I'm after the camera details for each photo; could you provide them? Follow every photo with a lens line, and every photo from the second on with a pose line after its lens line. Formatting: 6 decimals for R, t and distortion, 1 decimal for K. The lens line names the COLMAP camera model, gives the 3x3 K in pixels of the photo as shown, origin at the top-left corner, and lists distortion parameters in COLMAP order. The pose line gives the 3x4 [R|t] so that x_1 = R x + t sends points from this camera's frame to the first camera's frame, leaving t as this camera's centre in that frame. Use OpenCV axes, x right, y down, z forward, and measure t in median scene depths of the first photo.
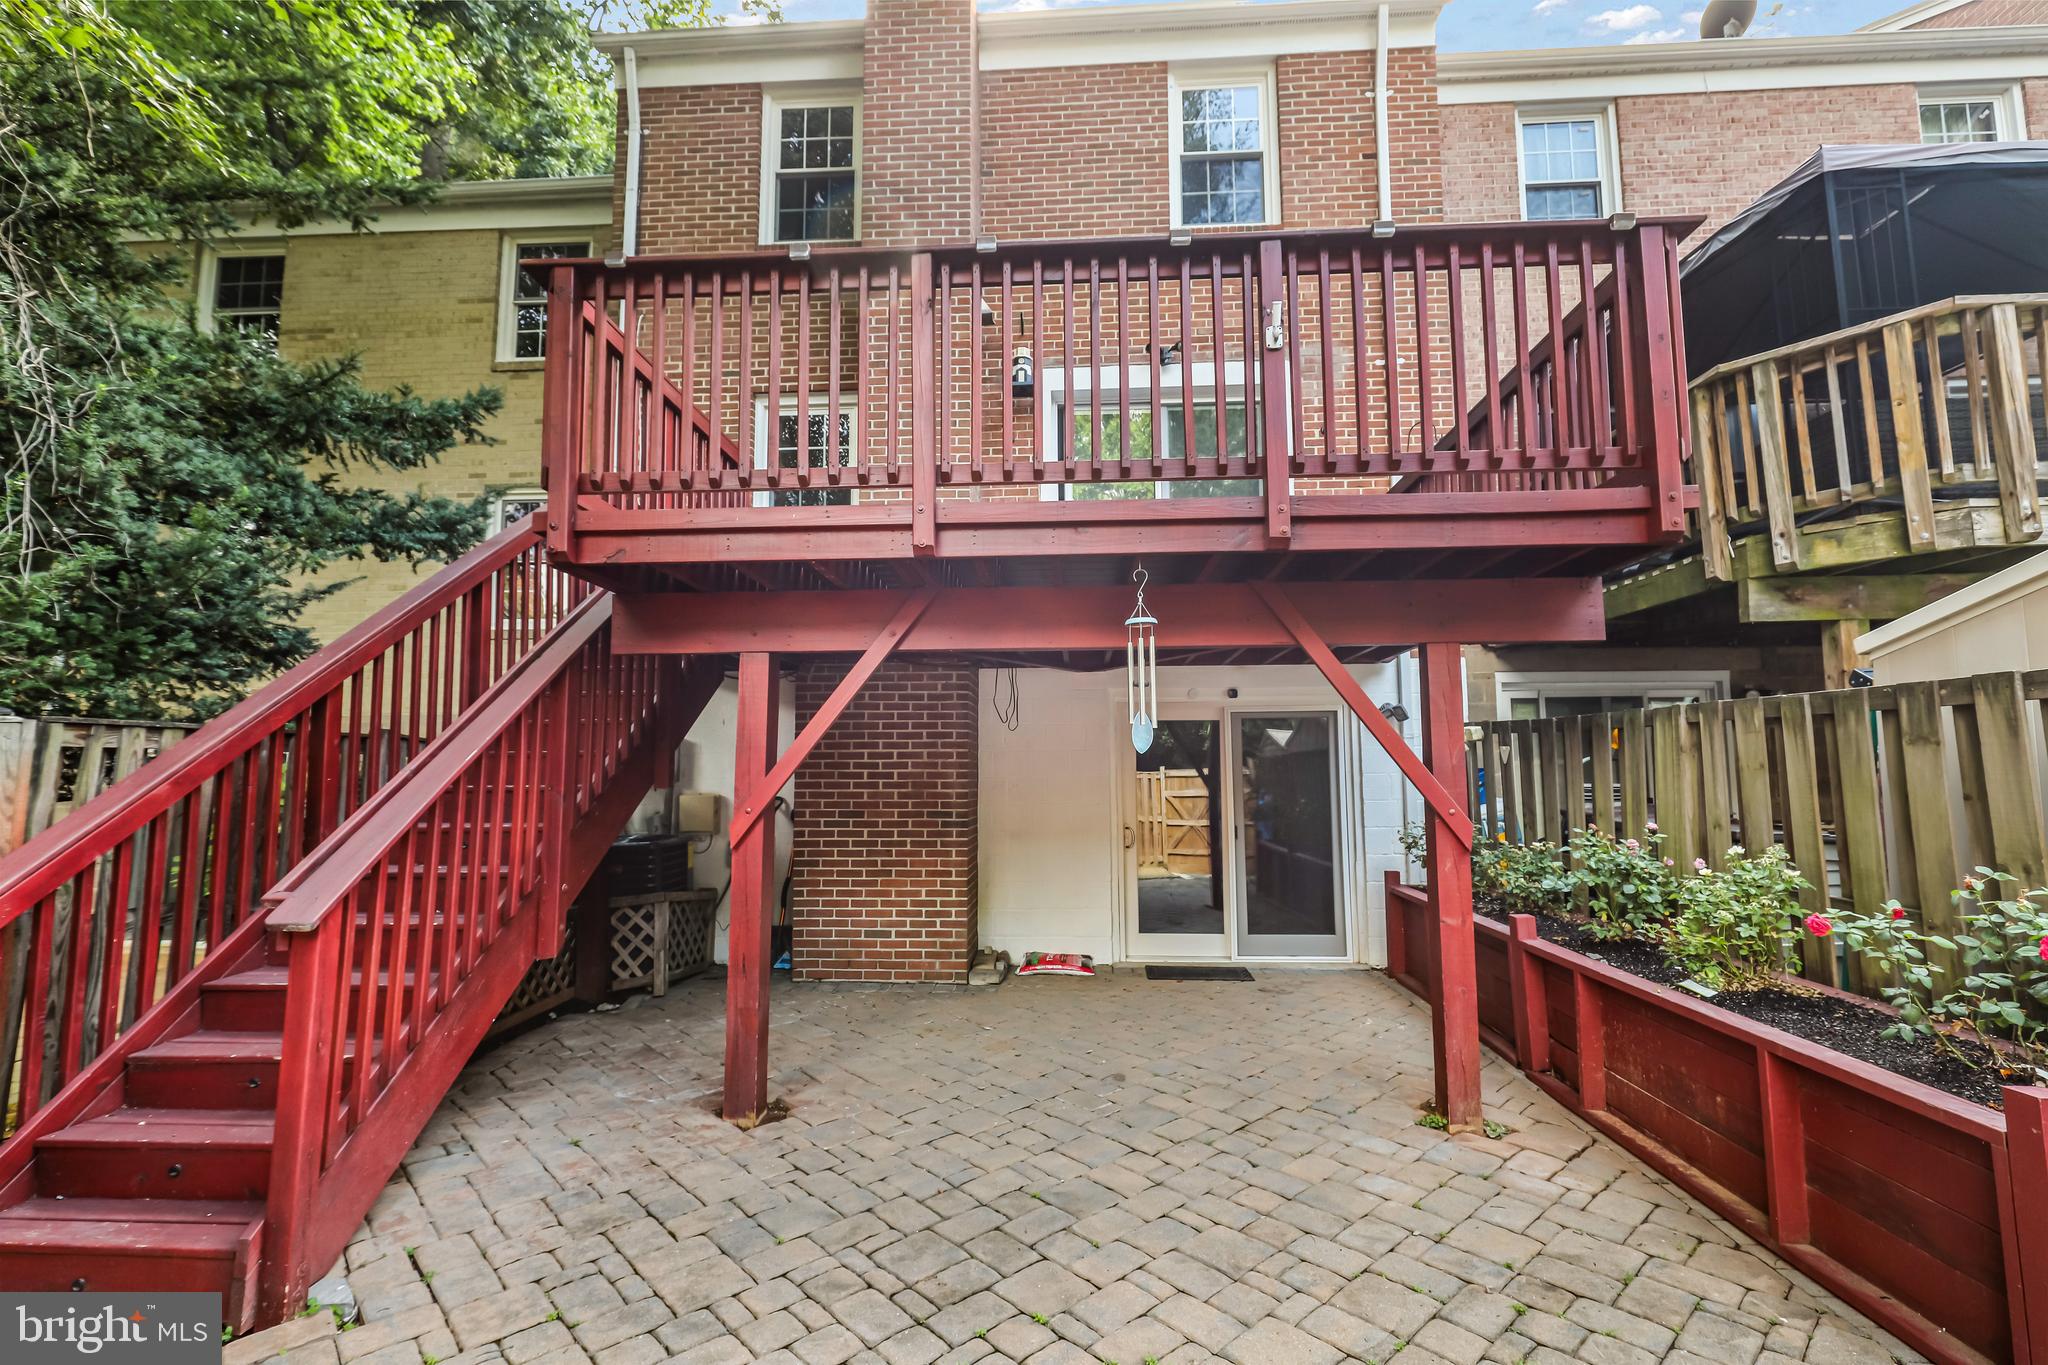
lens RADIAL K [[904.1, 0, 1022.0], [0, 904.1, 722.2], [0, 0, 1]] dist [0.001511, 0.000309]
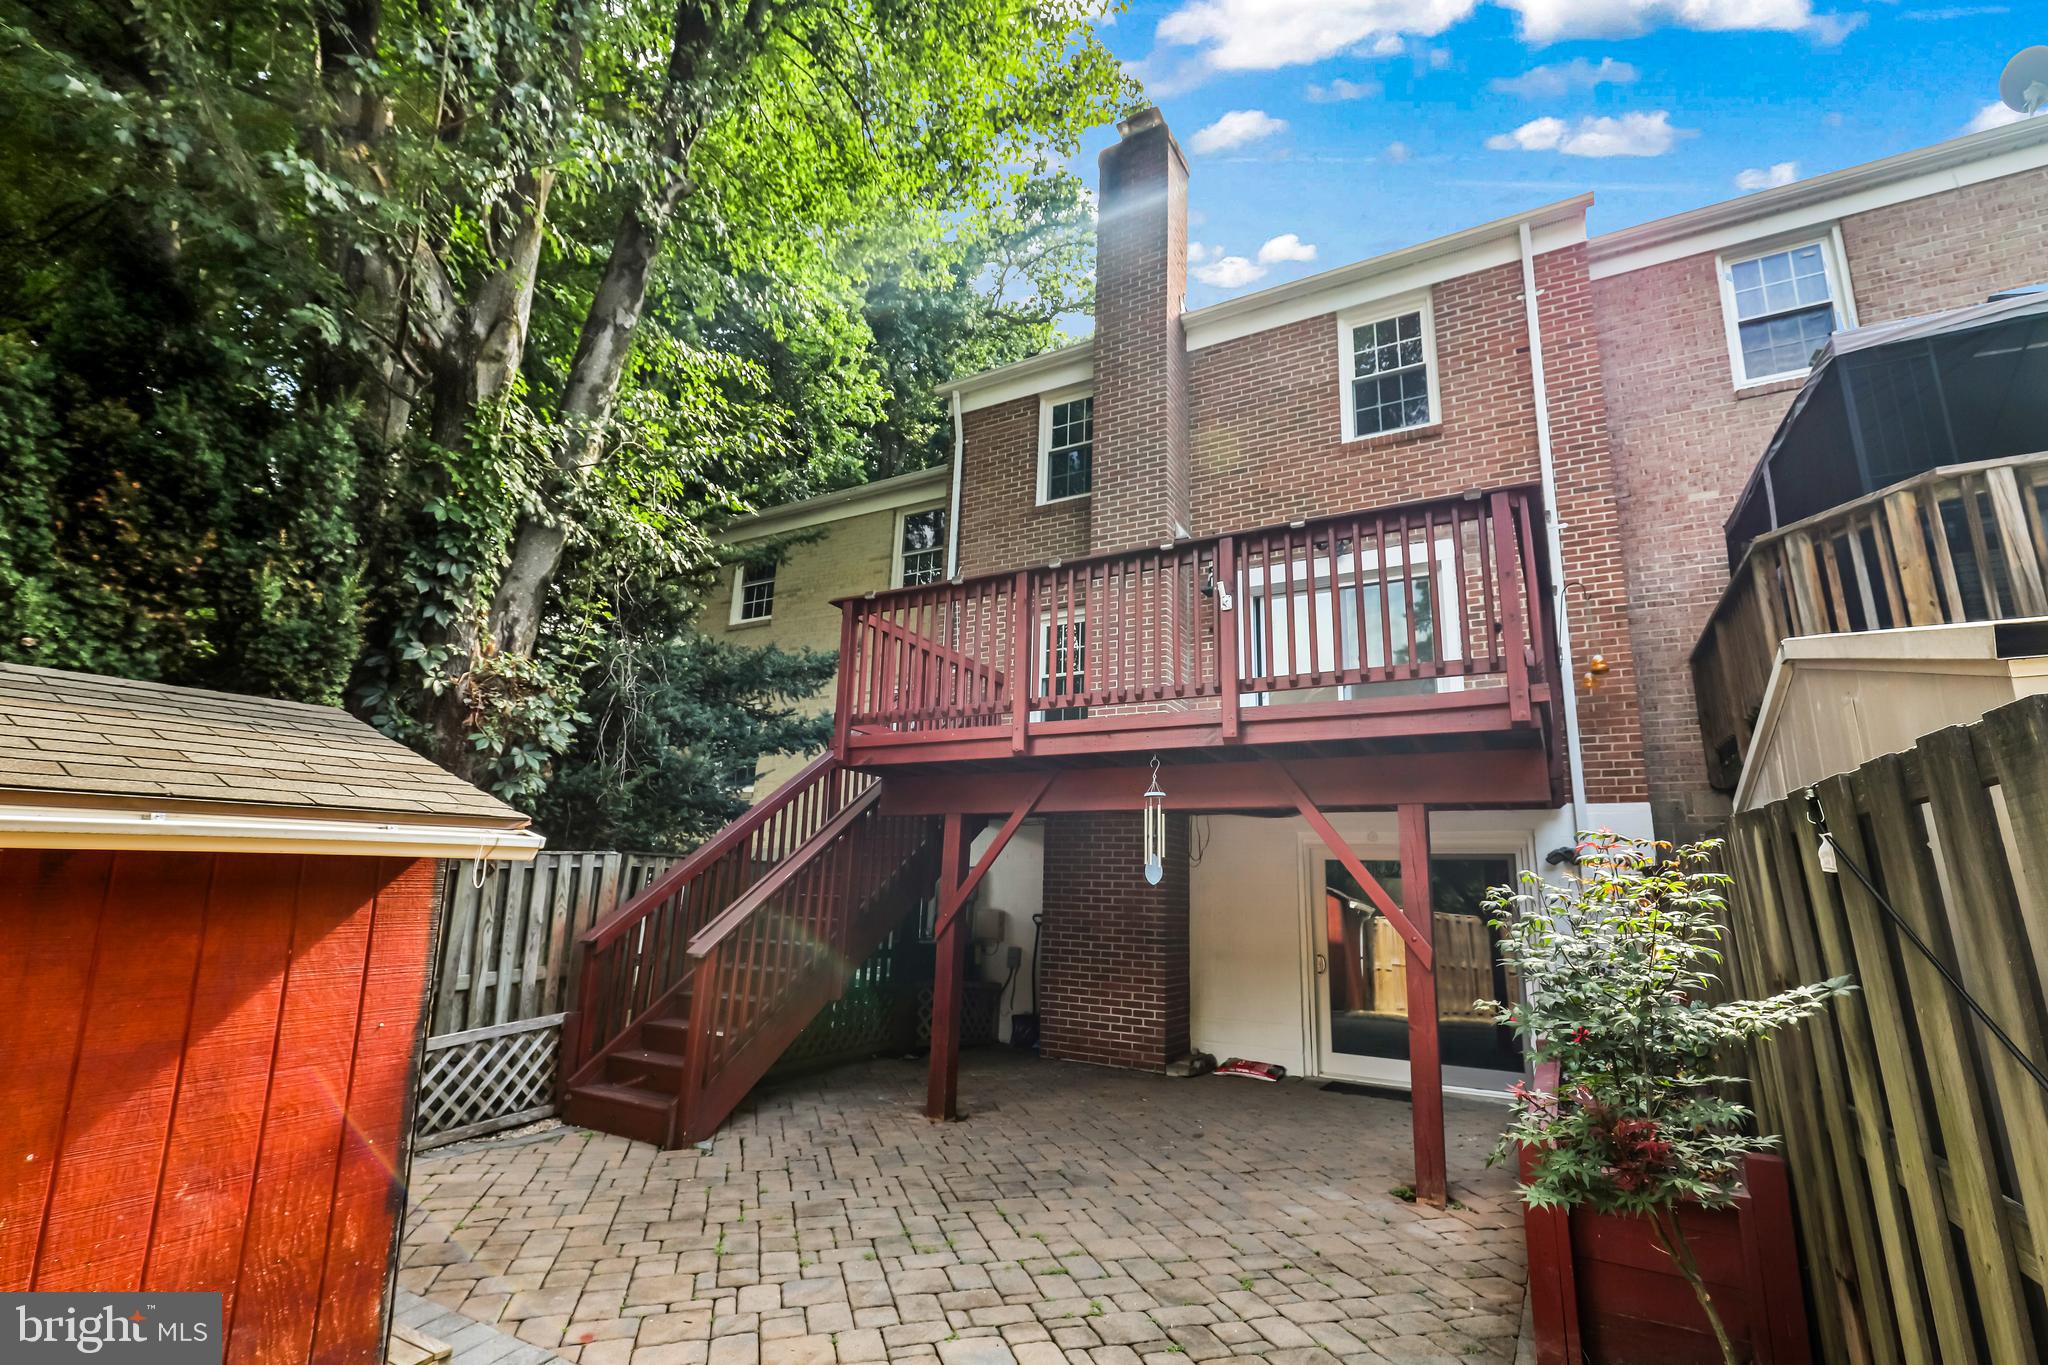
lens RADIAL K [[943.5, 0, 1021.8], [0, 943.5, 744.8], [0, 0, 1]] dist [-0.002508, 0.000002]
pose [[0.891691, -0.039307, -0.450934, 0.574135], [-0.012024, 0.993814, -0.110404, -0.017554], [0.452484, 0.103868, 0.885703, -0.424734]]
